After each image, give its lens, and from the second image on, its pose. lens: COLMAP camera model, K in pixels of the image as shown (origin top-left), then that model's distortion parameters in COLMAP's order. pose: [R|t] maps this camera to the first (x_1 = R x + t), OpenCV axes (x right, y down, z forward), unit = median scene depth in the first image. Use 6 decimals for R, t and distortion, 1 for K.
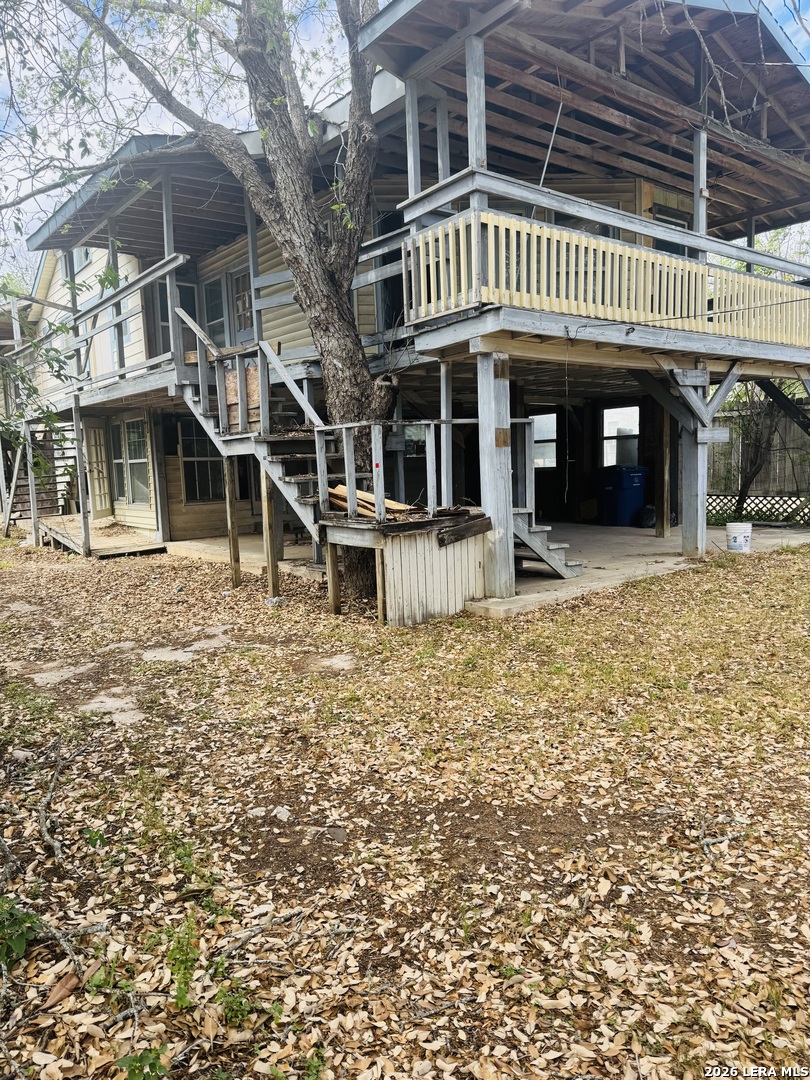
lens RADIAL K [[740.7, 0, 405.0], [0, 740.7, 540.0], [0, 0, 1]] dist [0.163632, -0.296157]
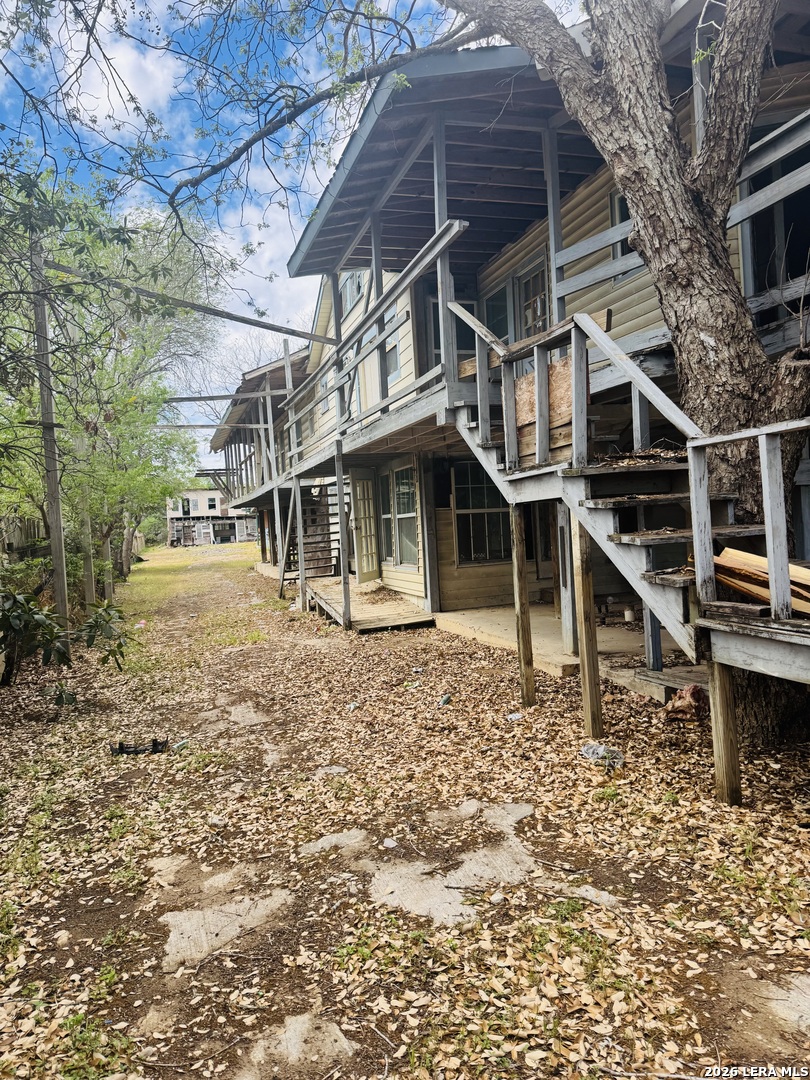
lens RADIAL K [[740.7, 0, 405.0], [0, 740.7, 540.0], [0, 0, 1]] dist [0.163632, -0.296157]
pose [[0.935708, -0.008863, -0.352663, -0.097614], [-0.015513, 0.997684, -0.066233, -0.034927], [0.352433, 0.067446, 0.933403, 0.353035]]
